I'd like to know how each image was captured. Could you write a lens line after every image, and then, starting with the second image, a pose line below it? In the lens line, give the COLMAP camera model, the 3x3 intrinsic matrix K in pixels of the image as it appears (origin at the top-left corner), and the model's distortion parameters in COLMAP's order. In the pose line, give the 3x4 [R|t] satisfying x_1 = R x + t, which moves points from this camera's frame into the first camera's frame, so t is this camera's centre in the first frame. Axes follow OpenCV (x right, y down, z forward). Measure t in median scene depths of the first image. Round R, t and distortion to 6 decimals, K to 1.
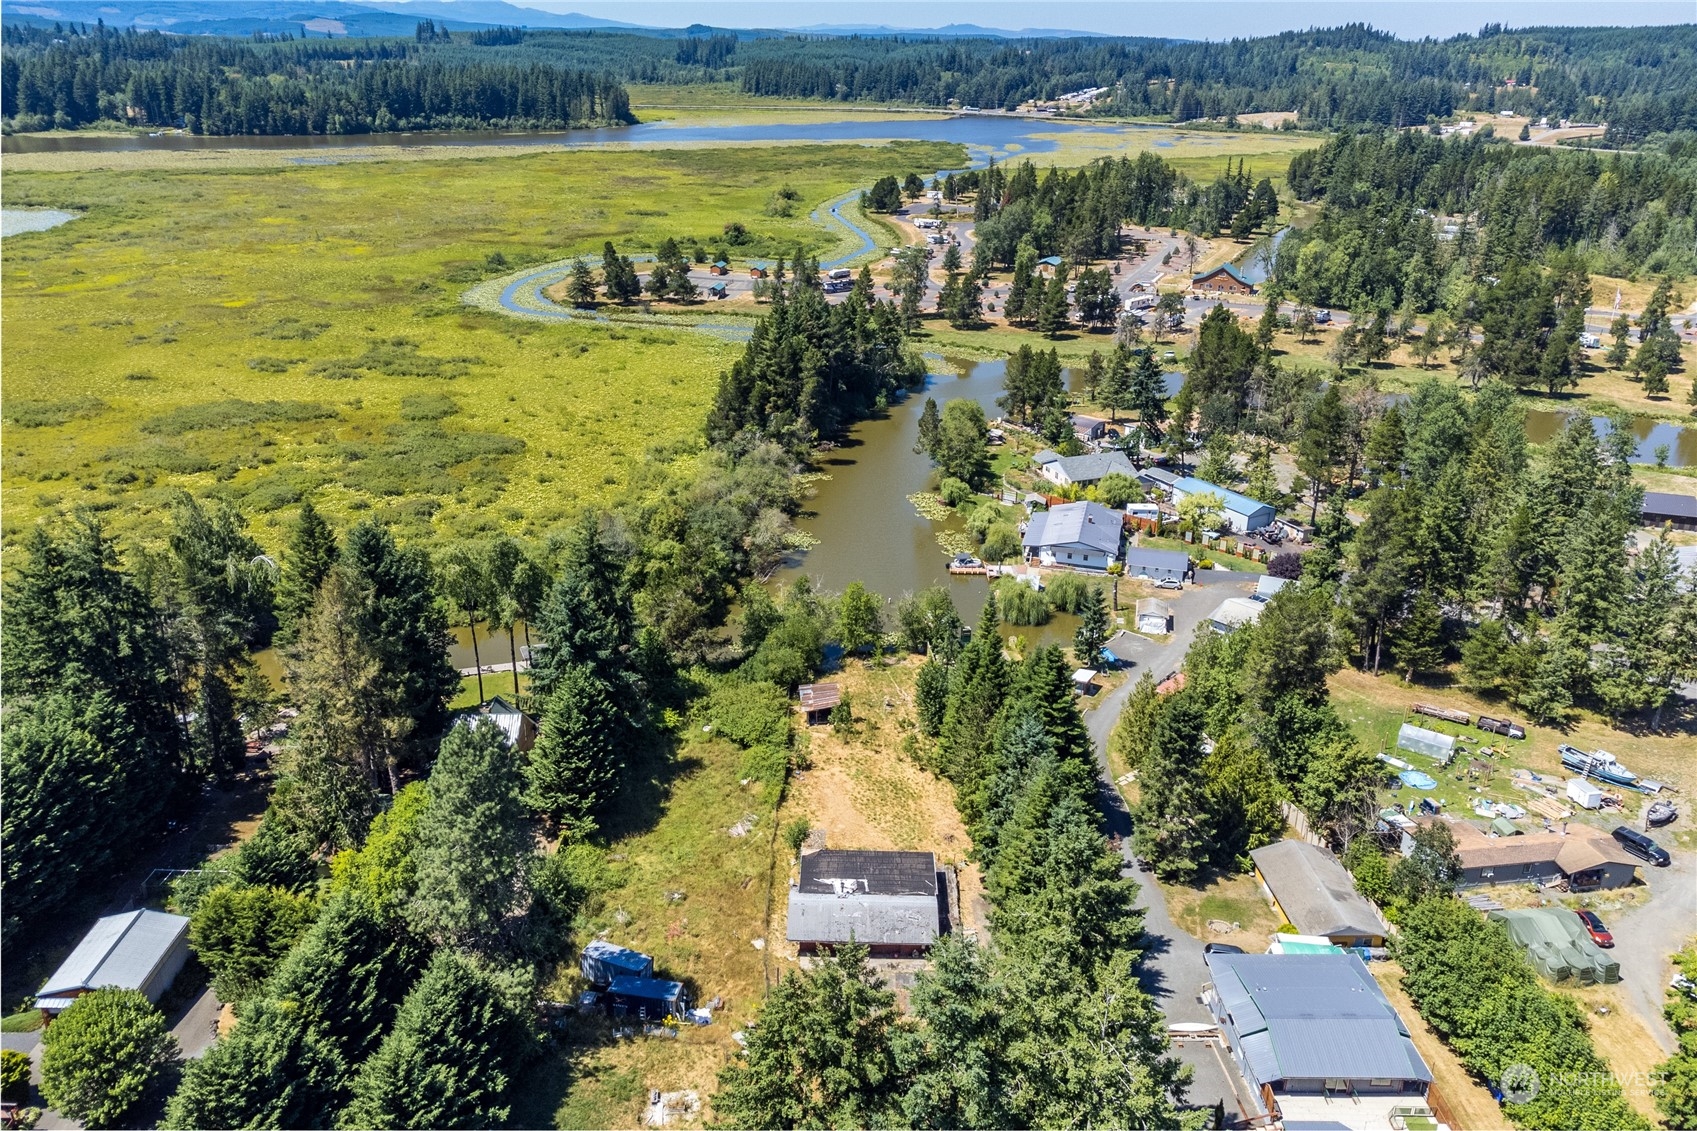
lens RADIAL K [[1182.0, 0, 850.7], [0, 1182.0, 565.1], [0, 0, 1]] dist [0.002660, -0.000333]
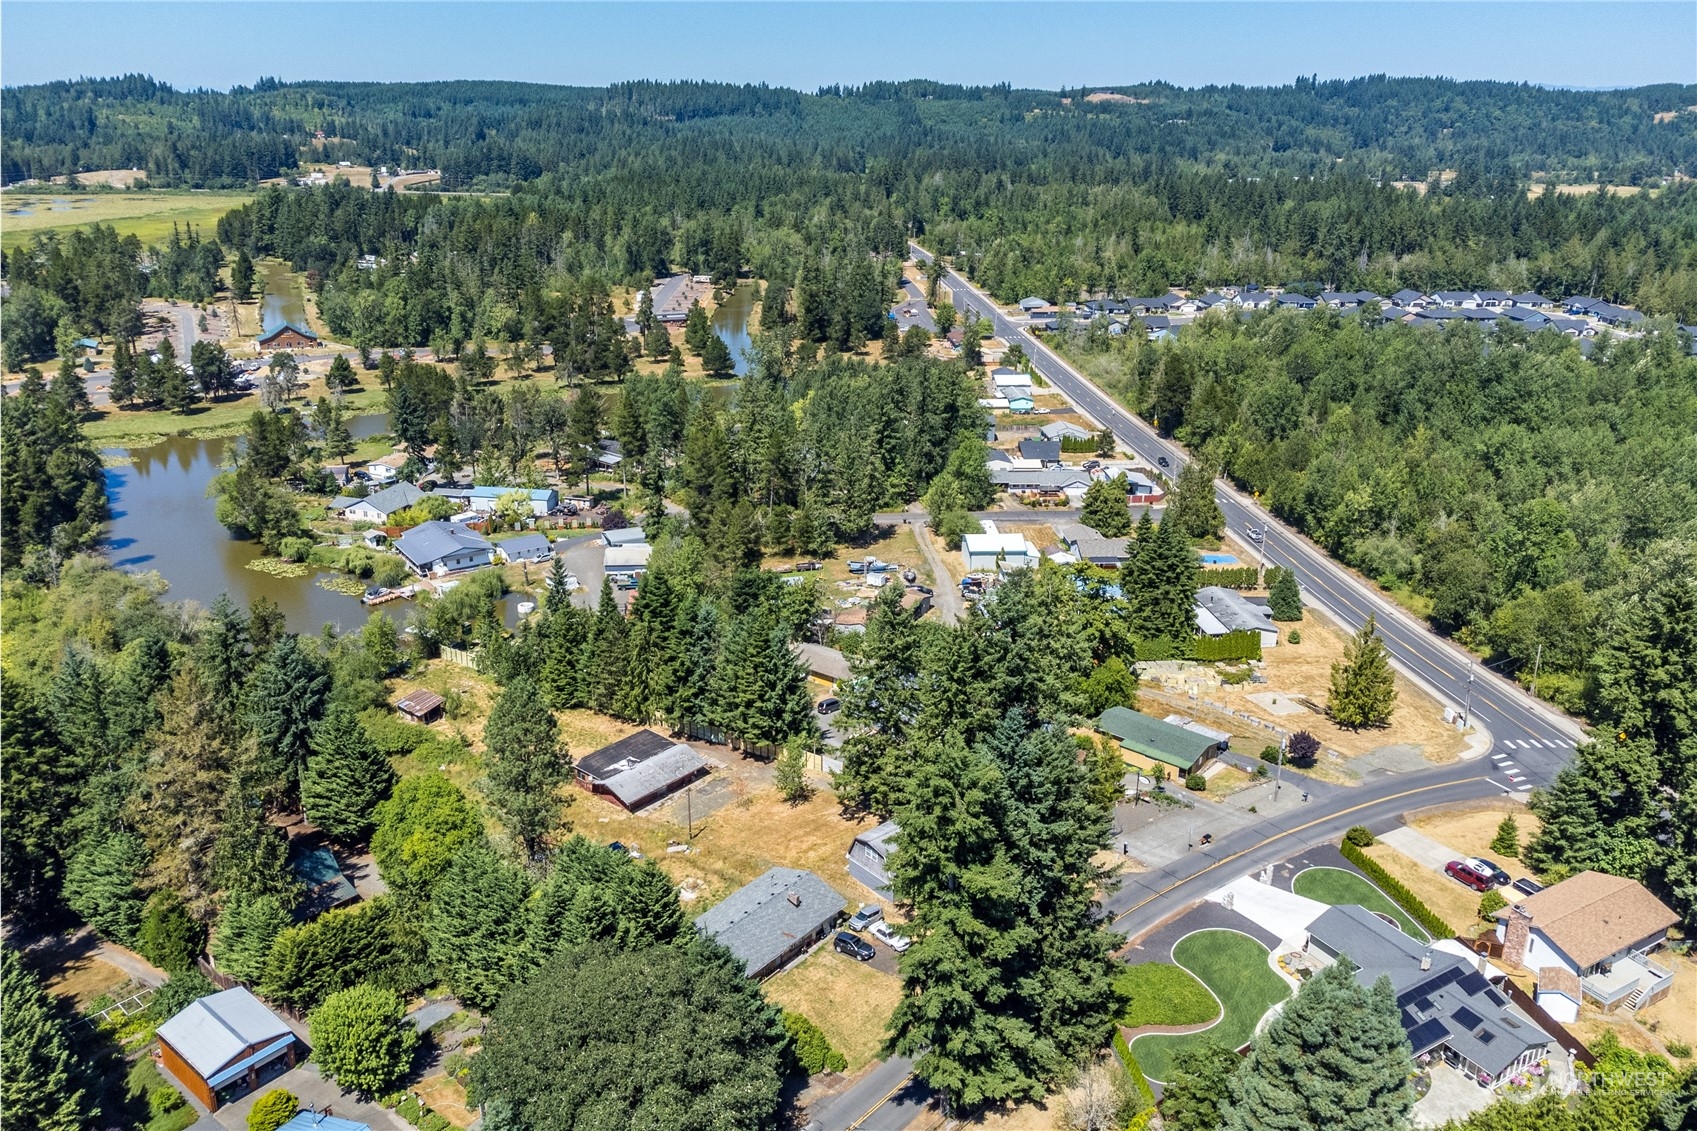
lens RADIAL K [[1182.0, 0, 850.8], [0, 1182.0, 567.0], [0, 0, 1]] dist [0.002660, -0.000333]
pose [[0.632929, -0.278813, 0.722264, -0.105808], [0.304723, 0.947318, 0.098658, 0.000067], [-0.711720, 0.157647, 0.684545, -0.021713]]
